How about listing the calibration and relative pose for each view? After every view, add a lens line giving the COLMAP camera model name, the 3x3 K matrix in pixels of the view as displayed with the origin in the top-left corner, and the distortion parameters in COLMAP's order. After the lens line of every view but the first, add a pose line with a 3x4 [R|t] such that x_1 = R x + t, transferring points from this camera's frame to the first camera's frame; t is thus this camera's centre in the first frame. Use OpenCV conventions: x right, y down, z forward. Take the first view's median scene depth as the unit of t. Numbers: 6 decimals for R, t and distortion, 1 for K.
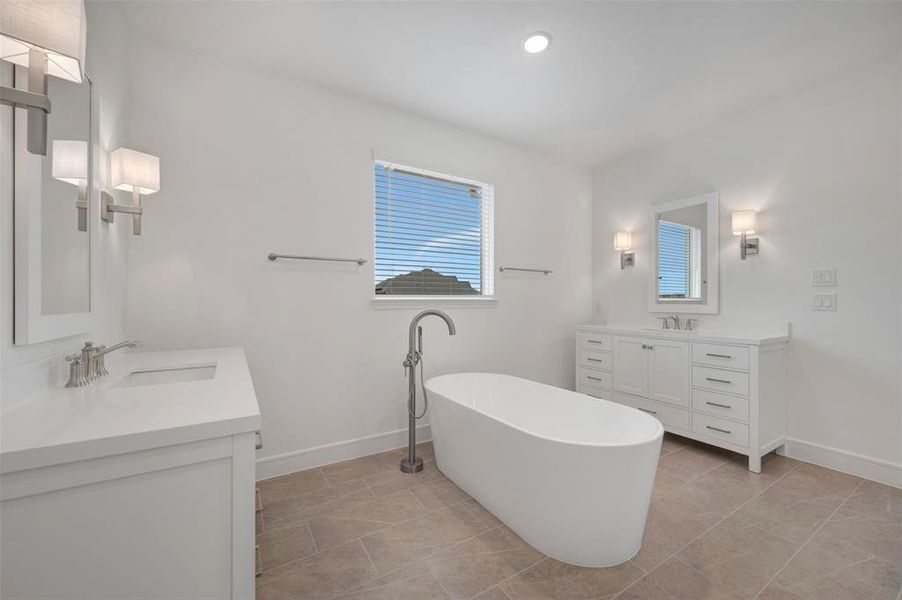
lens RADIAL K [[355.8, 0, 448.8], [0, 355.8, 299.9], [0, 0, 1]] dist [0.018290, -0.000320]
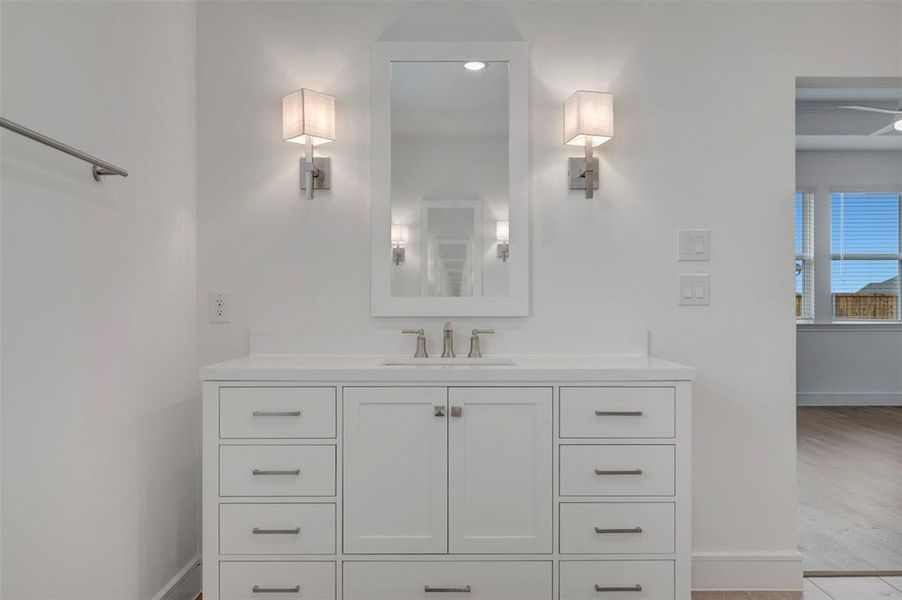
lens RADIAL K [[686.0, 0, 448.3], [0, 686.0, 302.4], [0, 0, 1]] dist [0.000483, 0.000146]
pose [[0.510011, 0.005077, 0.860153, -0.039489], [-0.002902, 0.999987, -0.004182, 0.024981], [-0.860163, -0.000364, 0.510019, 0.651009]]
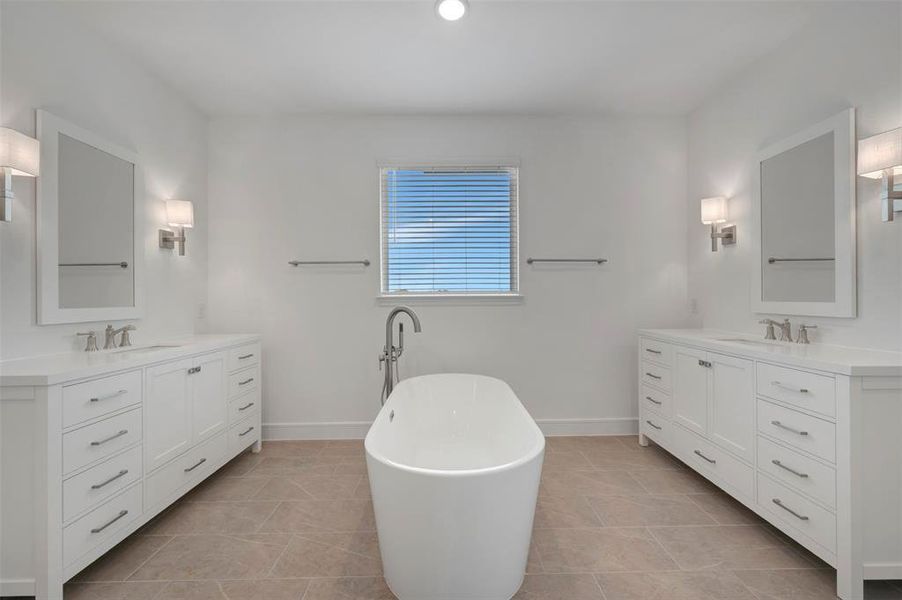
lens RADIAL K [[355.8, 0, 447.5], [0, 355.8, 297.3], [0, 0, 1]] dist [0.018290, -0.000320]
pose [[0.860425, -0.005516, -0.509547, 0.485168], [0.006794, 0.999977, 0.000647, 0.000487], [0.509531, -0.004019, 0.860443, 0.159070]]
